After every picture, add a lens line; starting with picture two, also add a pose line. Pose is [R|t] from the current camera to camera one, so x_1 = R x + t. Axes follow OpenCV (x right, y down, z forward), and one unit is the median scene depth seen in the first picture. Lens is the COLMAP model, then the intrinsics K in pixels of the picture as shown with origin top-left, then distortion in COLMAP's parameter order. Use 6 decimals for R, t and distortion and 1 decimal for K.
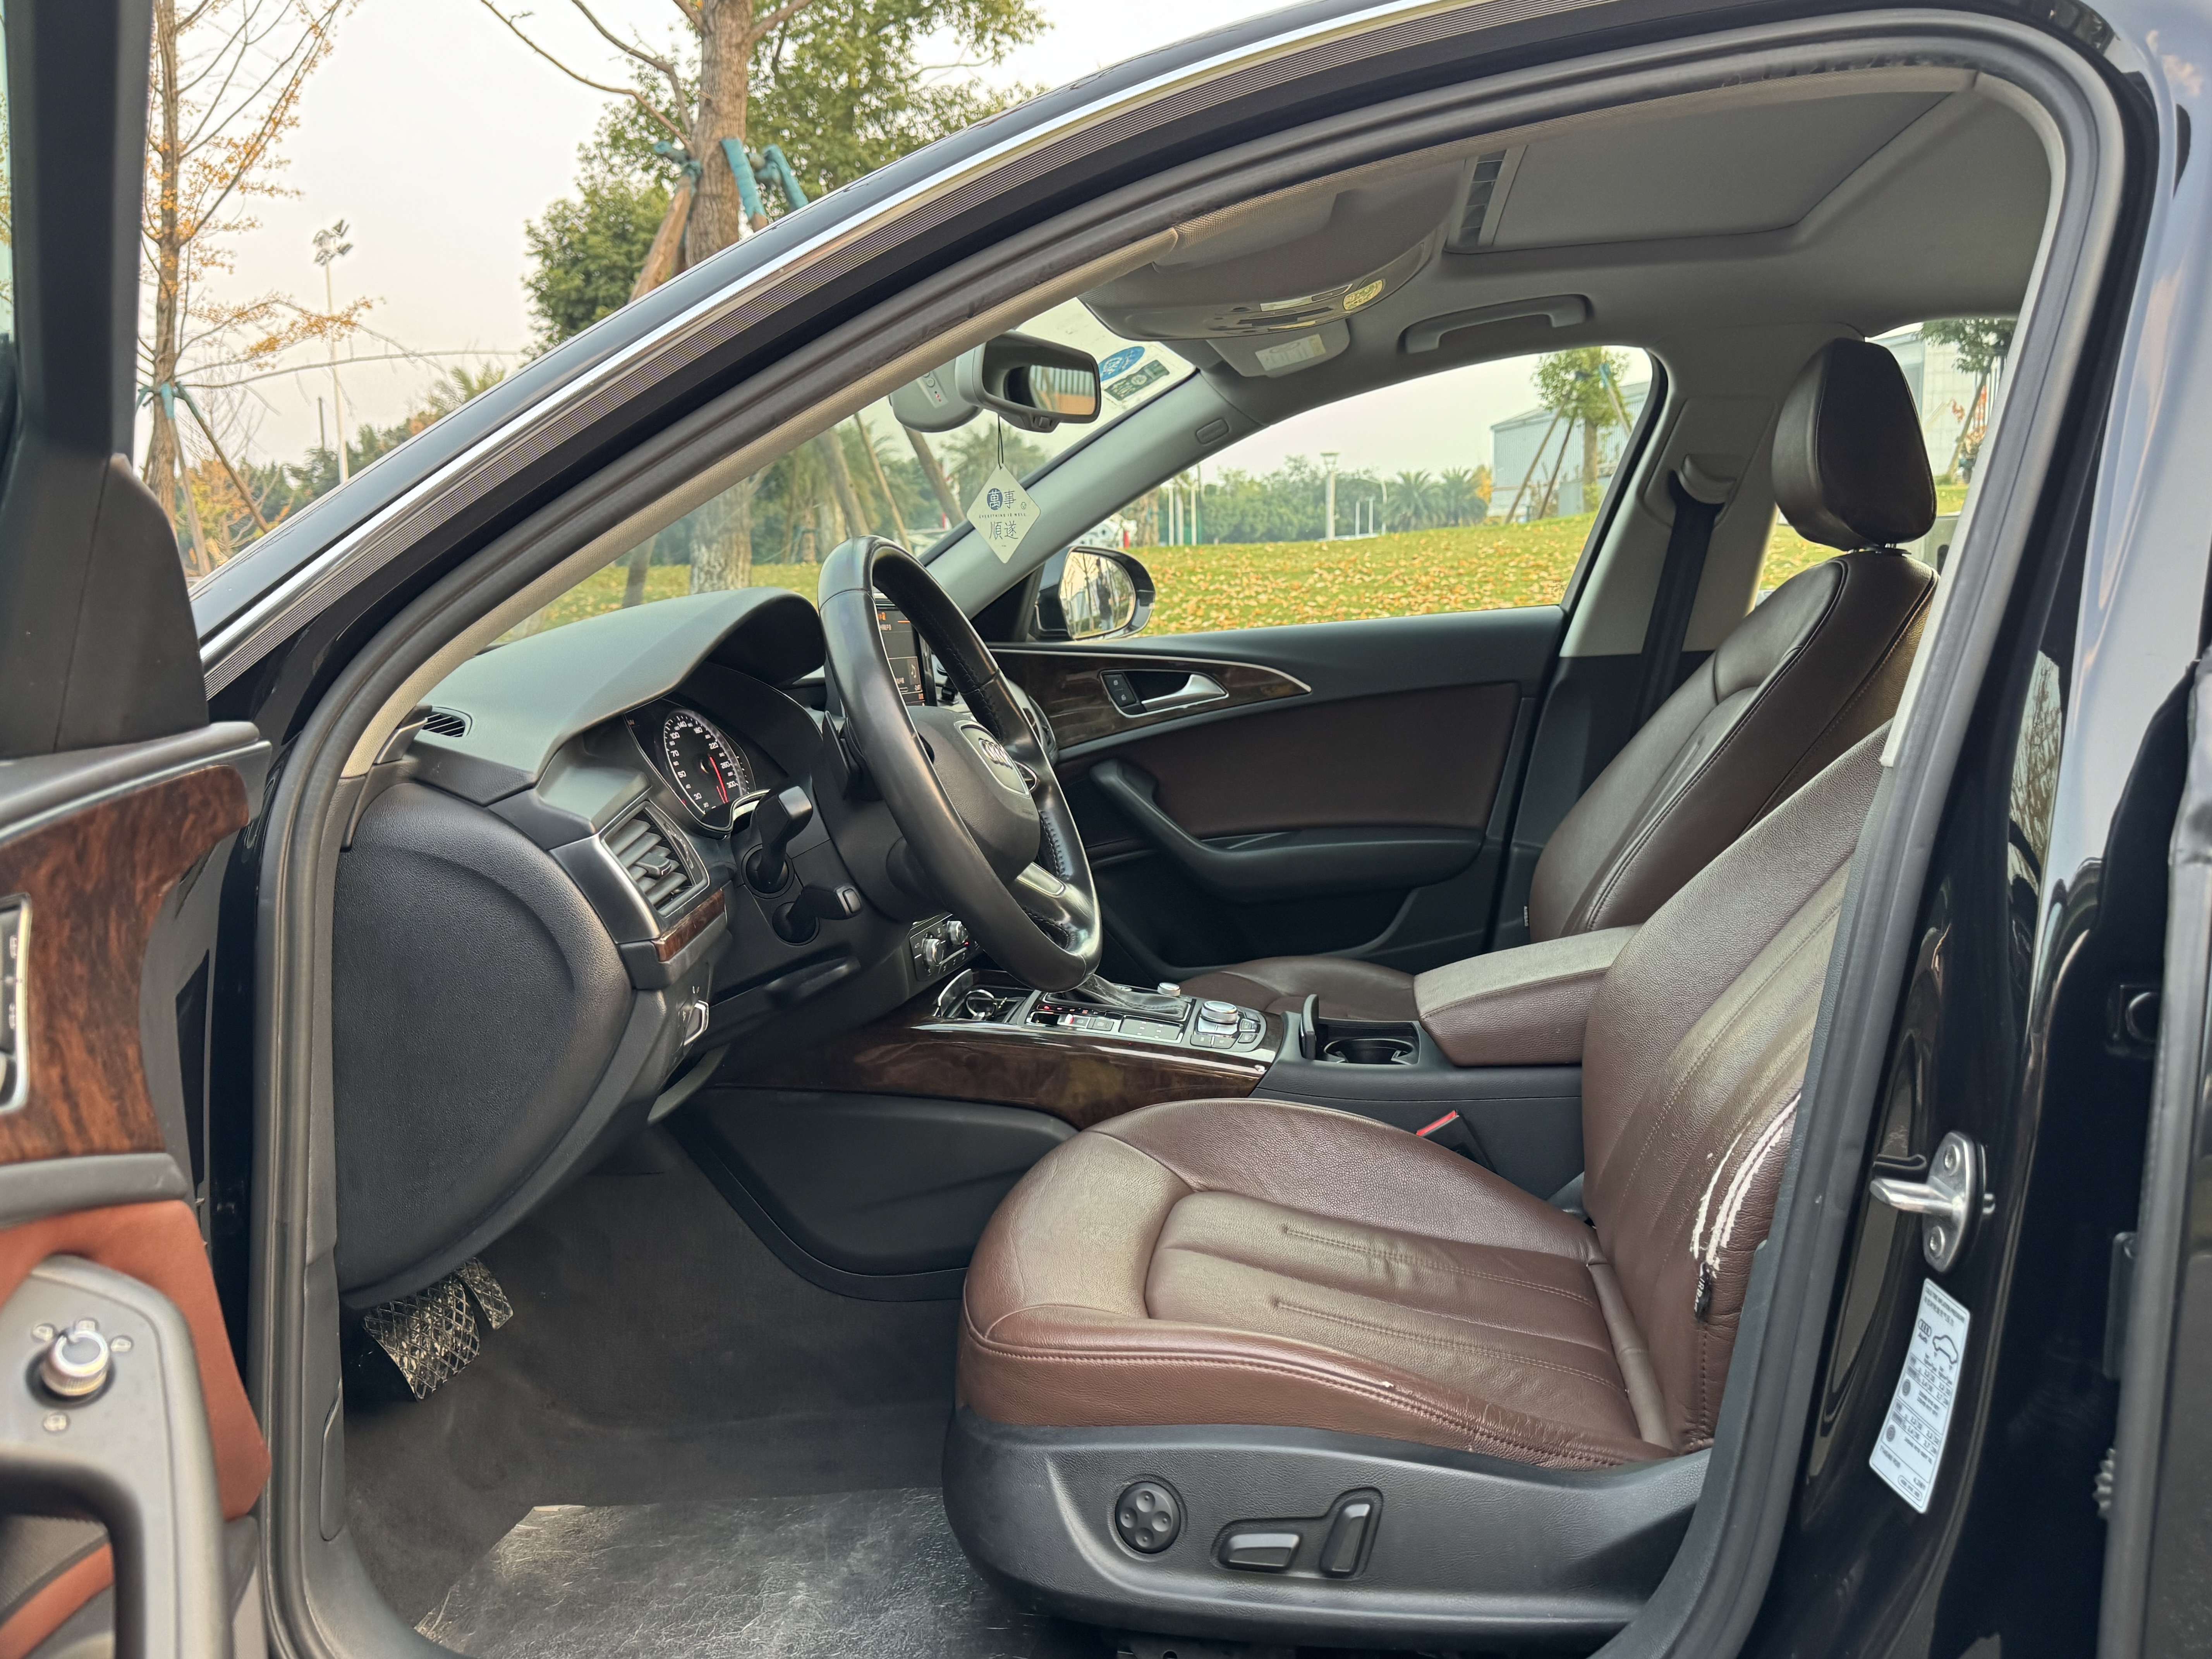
lens RADIAL K [[1746.9, 0, 1106.0], [0, 1746.9, 829.5], [0, 0, 1]] dist [0.098369, -0.168419]
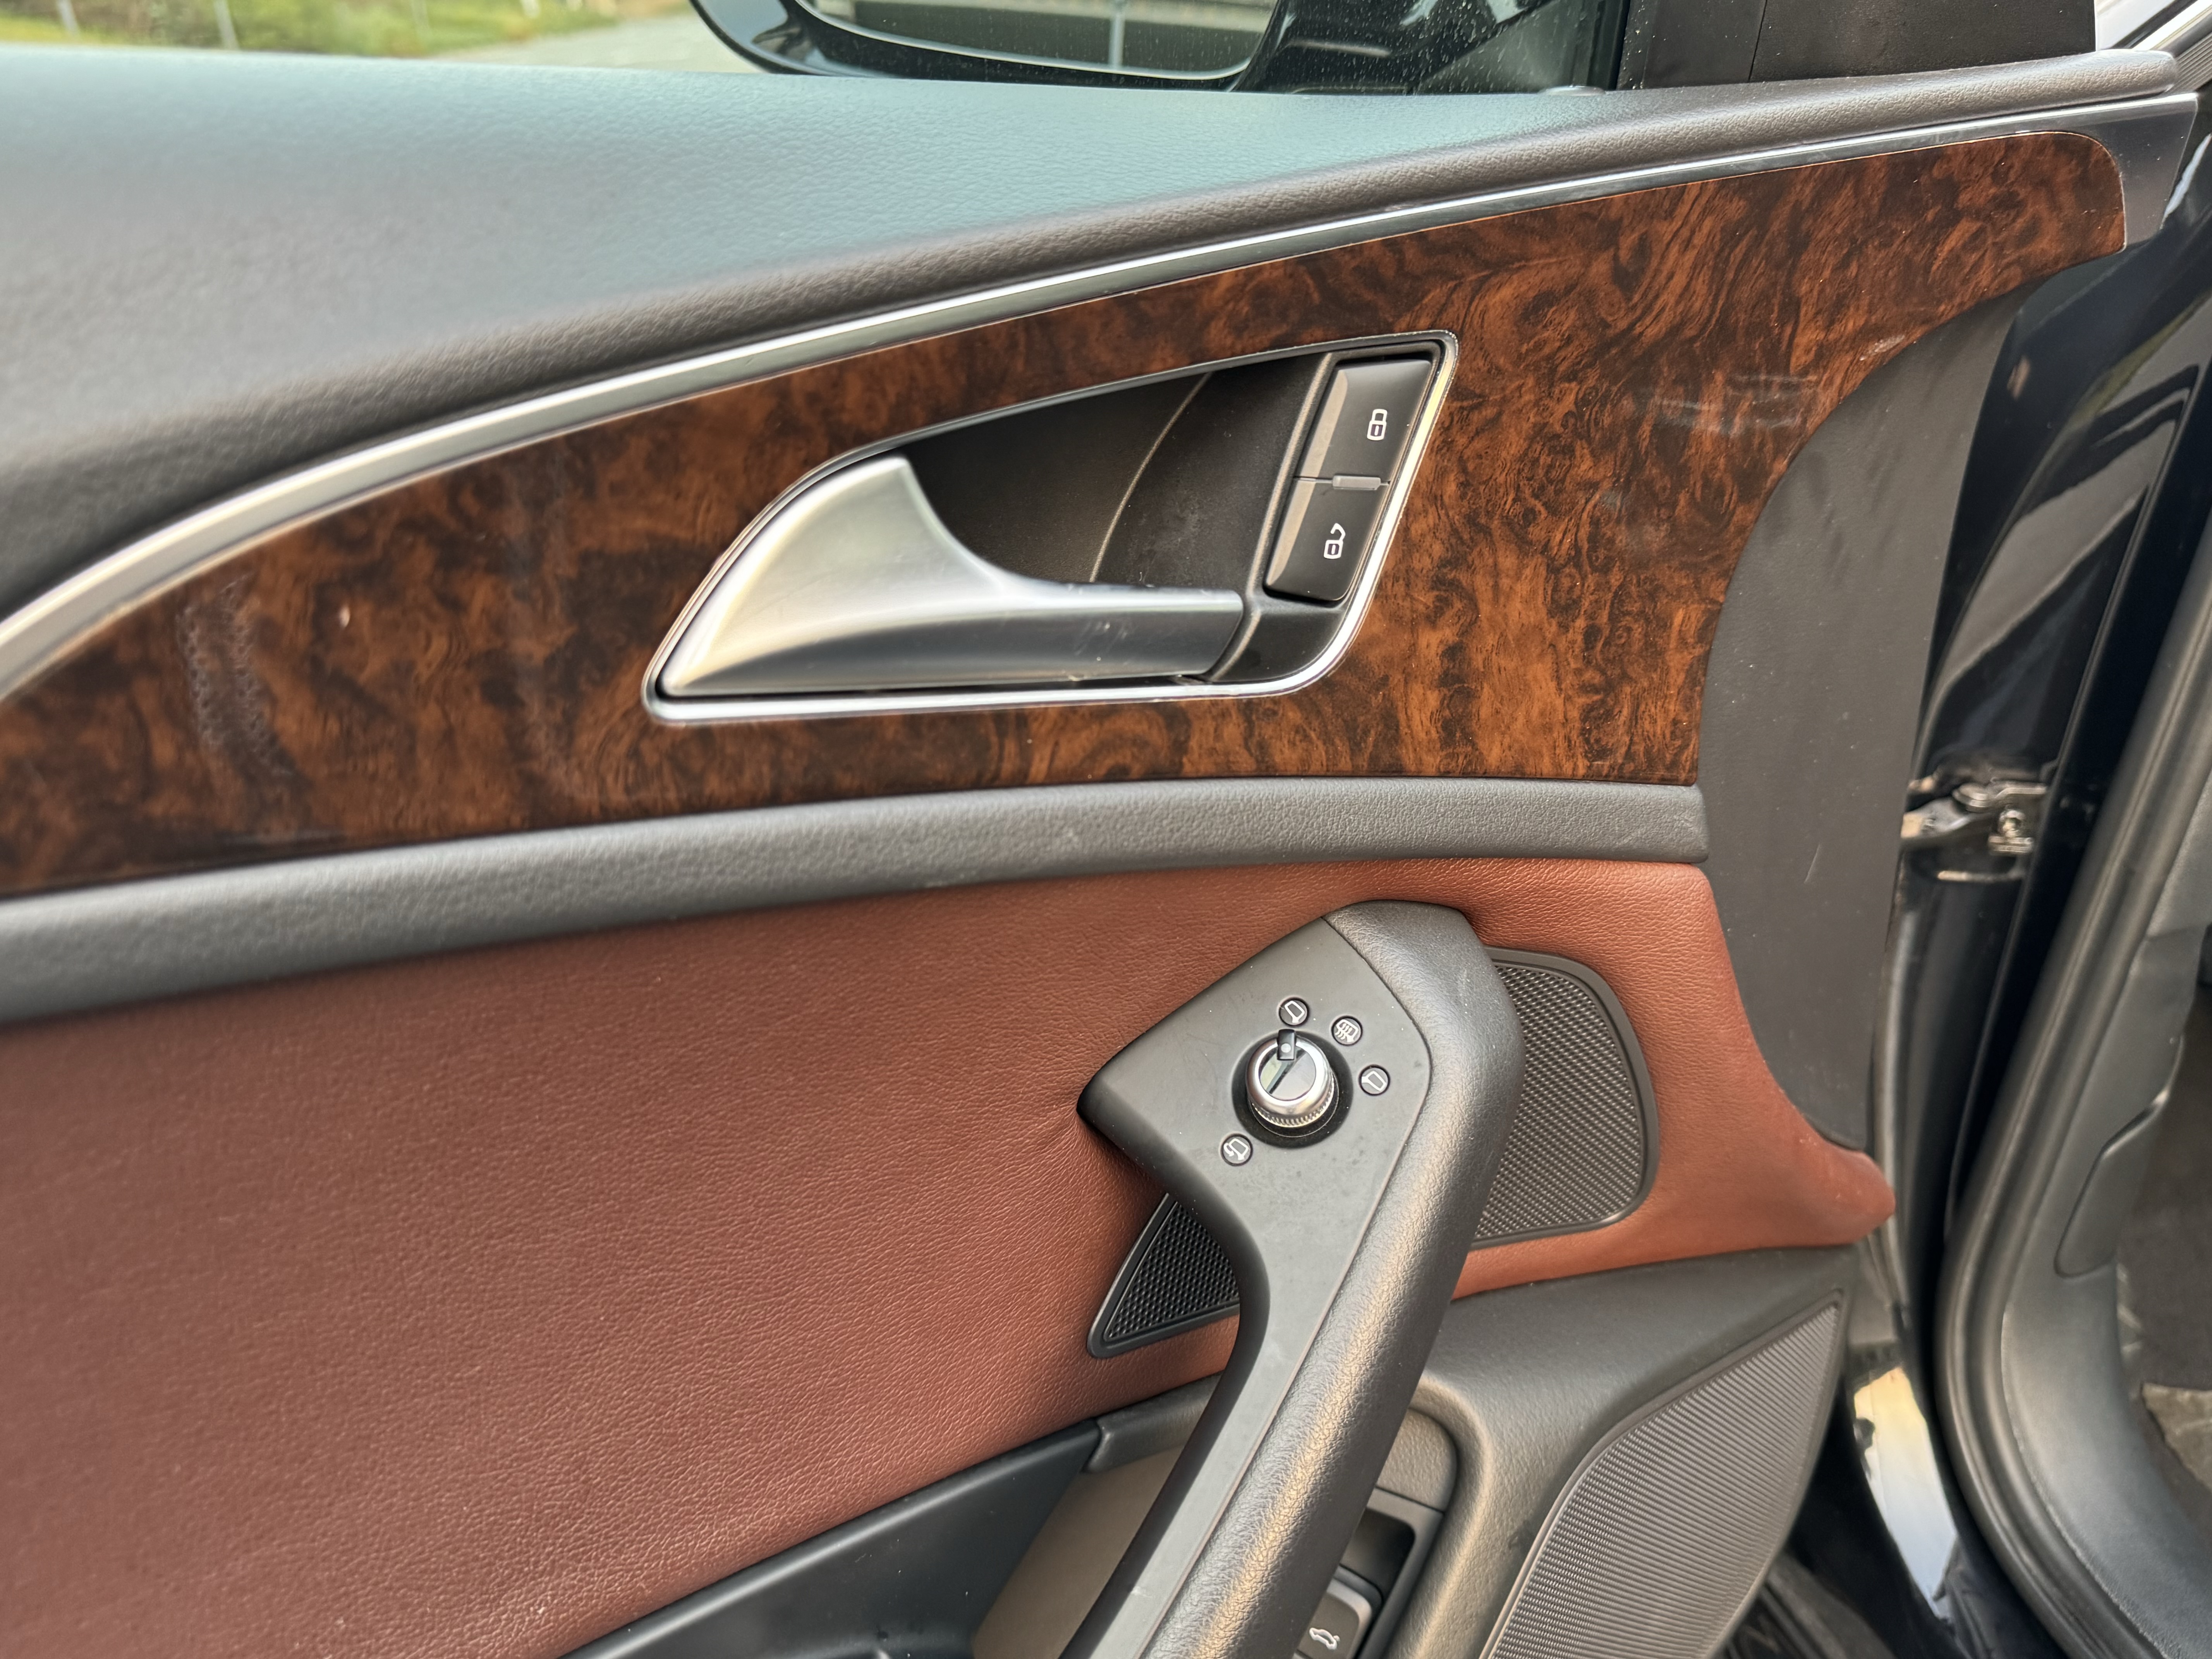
lens RADIAL K [[1746.9, 0, 1106.0], [0, 1746.9, 829.5], [0, 0, 1]] dist [0.098369, -0.168419]
pose [[0.378232, 0.408646, -0.830632, -0.085880], [-0.105748, 0.910490, 0.399781, -0.030377], [0.919651, -0.063373, 0.387590, 0.568466]]
